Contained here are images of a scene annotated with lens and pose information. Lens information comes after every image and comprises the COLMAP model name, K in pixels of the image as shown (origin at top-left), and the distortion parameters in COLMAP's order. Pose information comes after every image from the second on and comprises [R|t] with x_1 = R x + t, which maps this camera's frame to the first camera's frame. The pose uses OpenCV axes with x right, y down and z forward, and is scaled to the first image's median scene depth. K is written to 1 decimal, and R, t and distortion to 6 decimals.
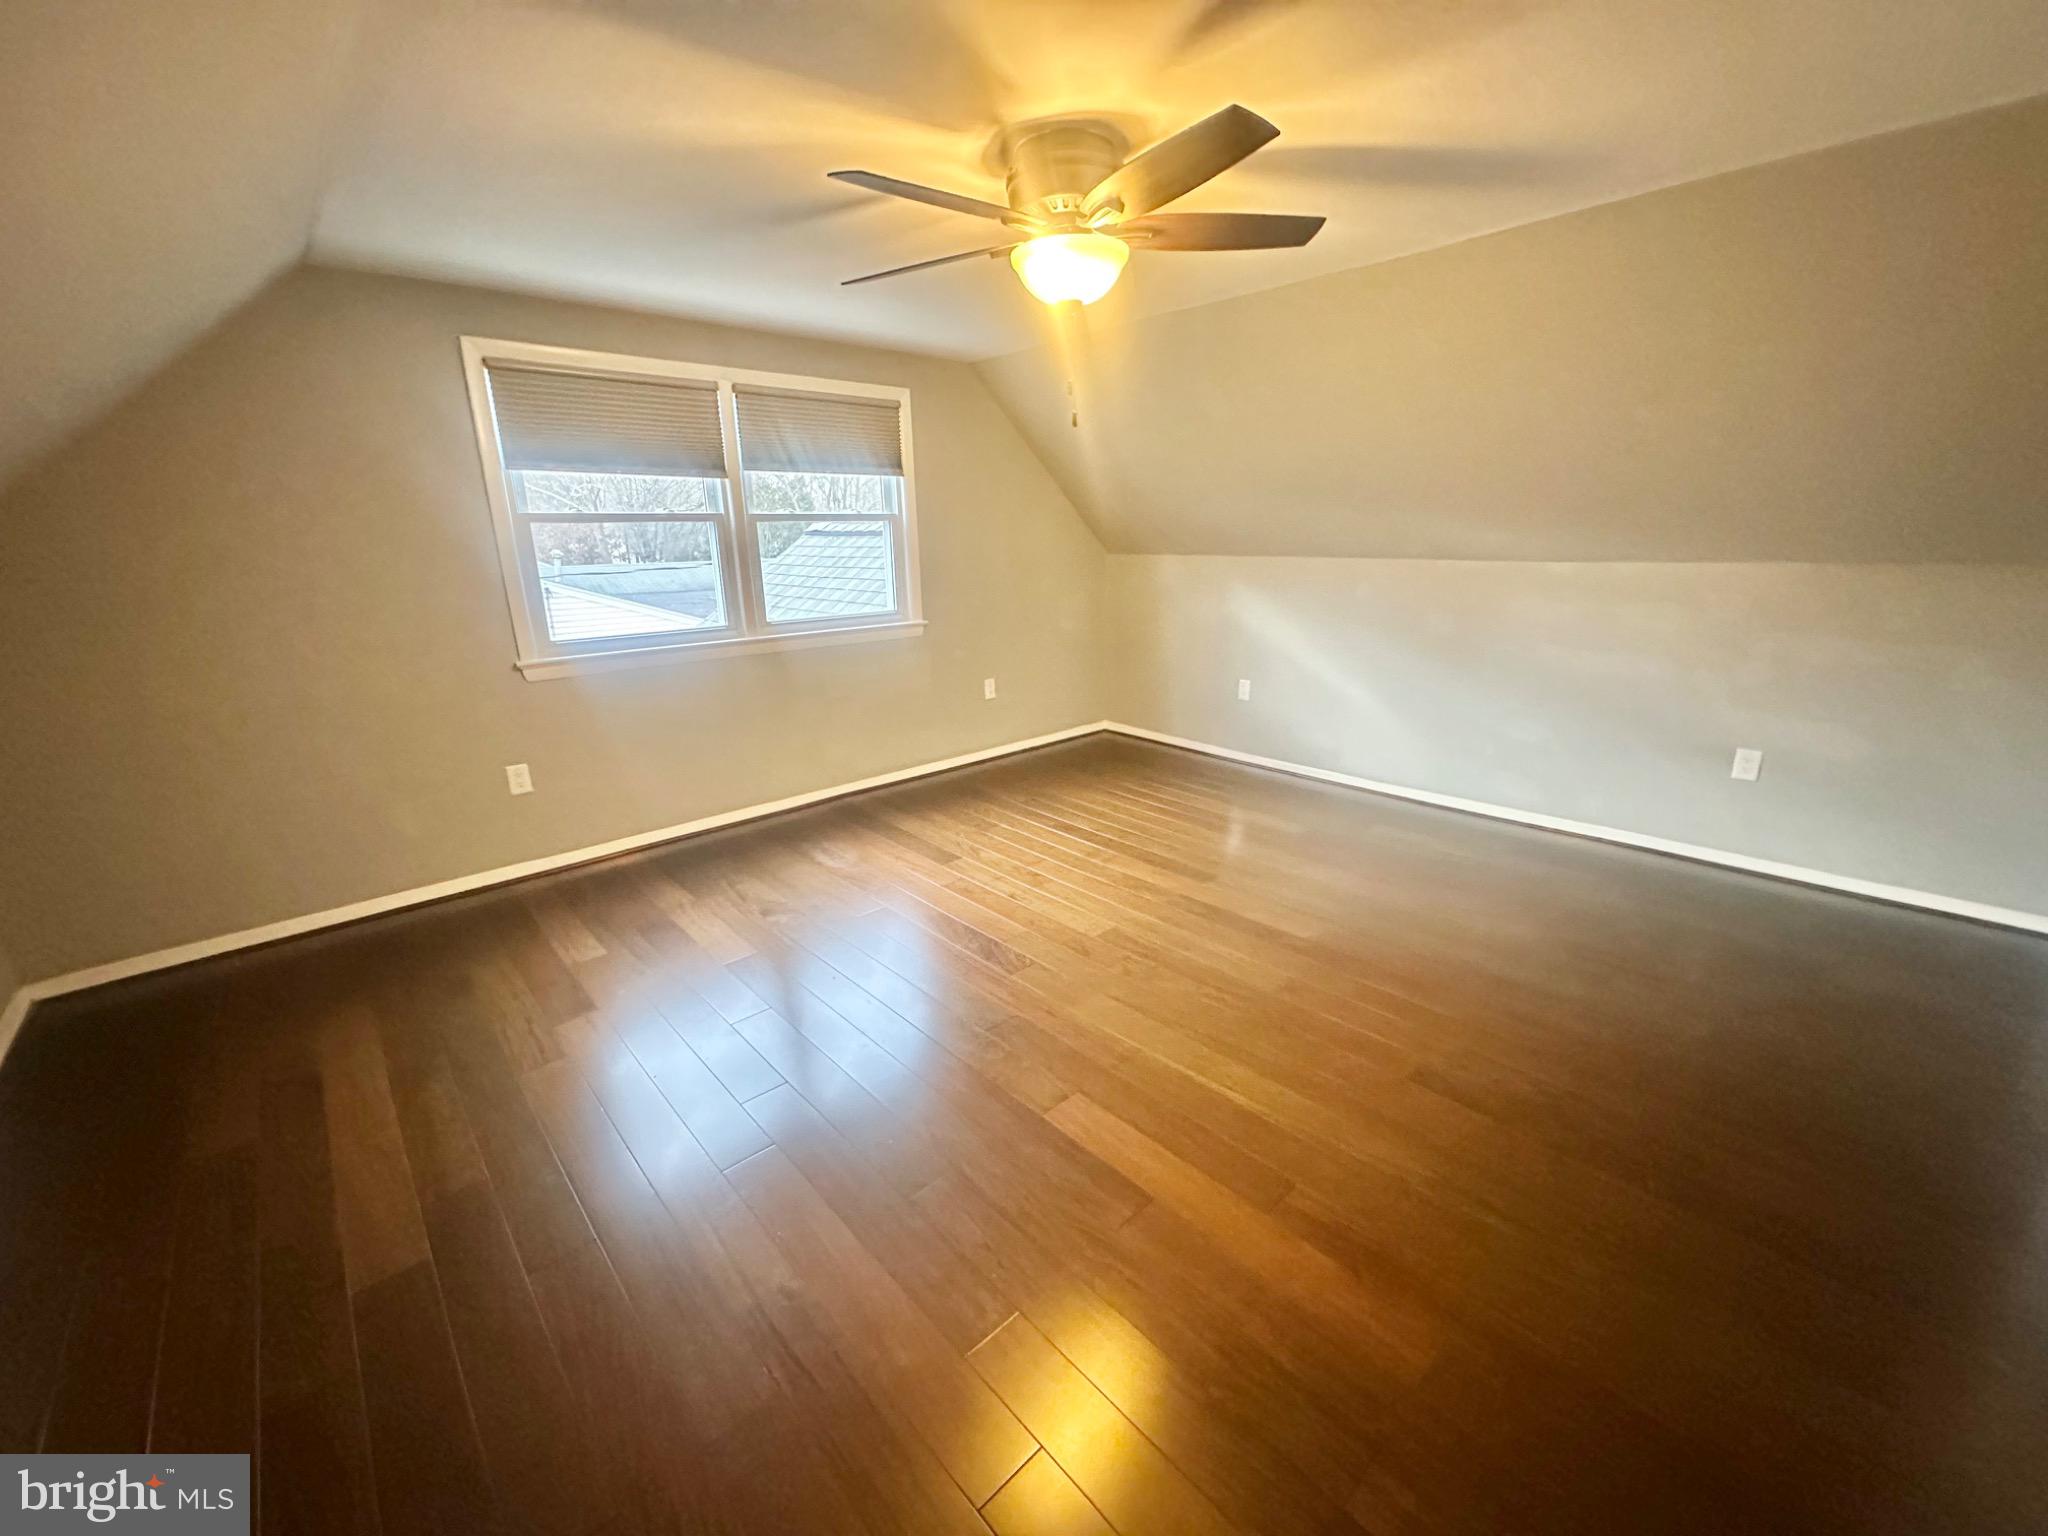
lens RADIAL K [[816.3, 0, 1023.5], [0, 816.3, 769.9], [0, 0, 1]] dist [-0.004781, 0.000574]
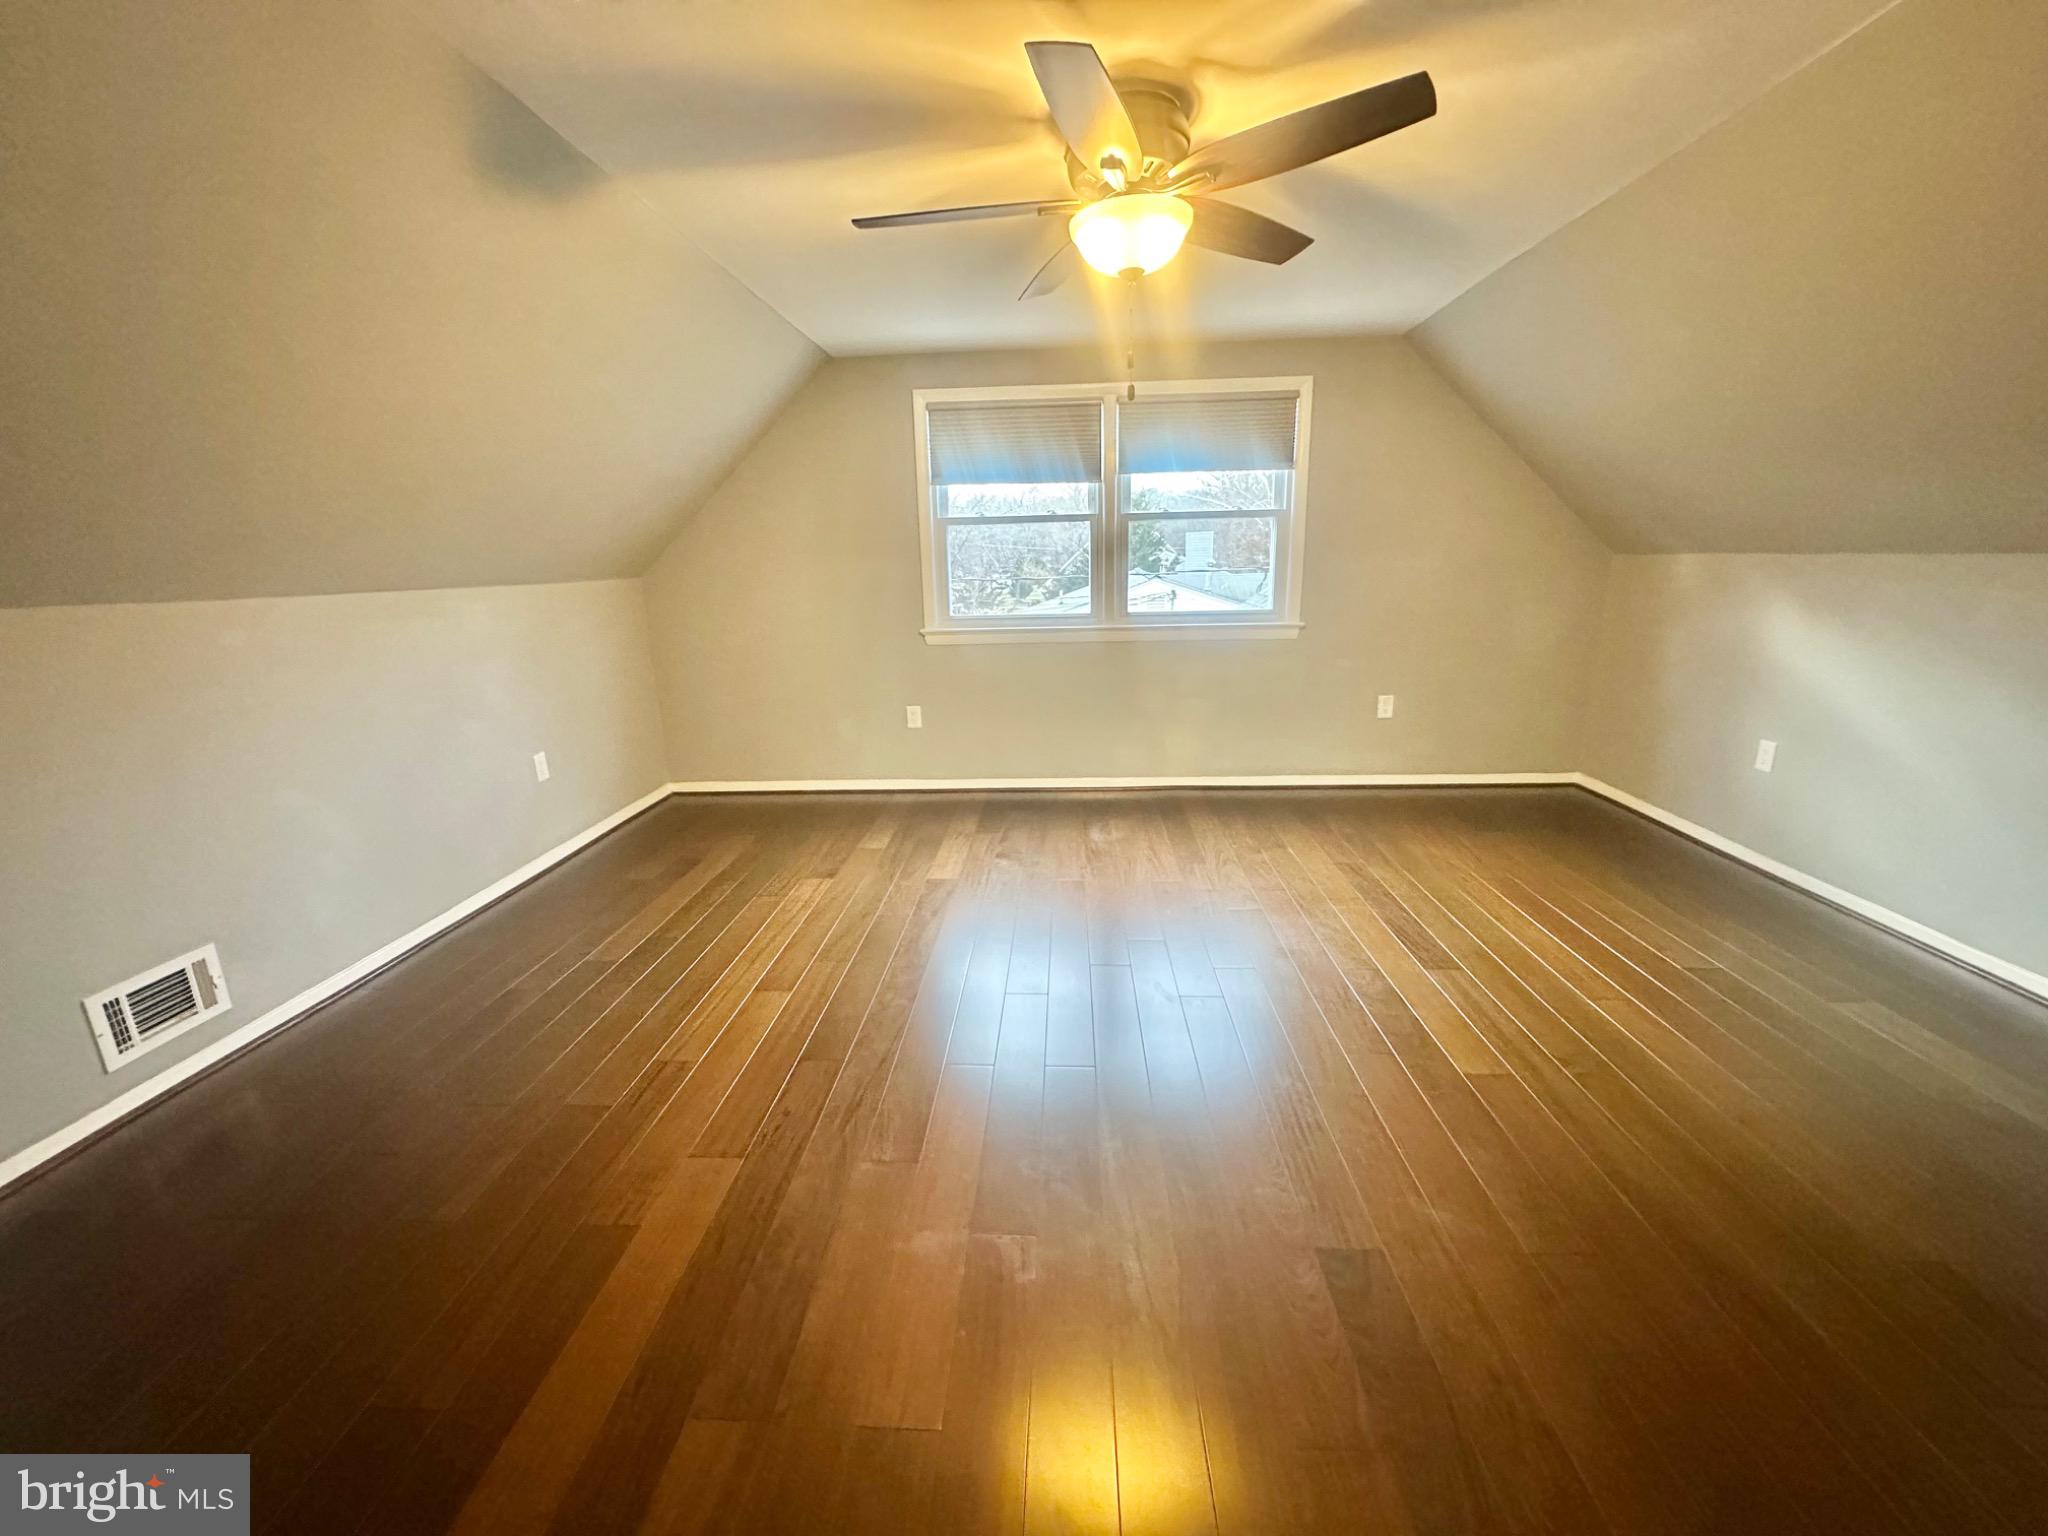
lens RADIAL K [[842.2, 0, 1025.3], [0, 842.2, 765.5], [0, 0, 1]] dist [-0.001927, 0.000269]
pose [[0.692080, 0.172486, -0.700909, 0.390655], [-0.192637, 0.979947, 0.050944, -0.012368], [0.695640, 0.099764, 0.711429, 0.125117]]
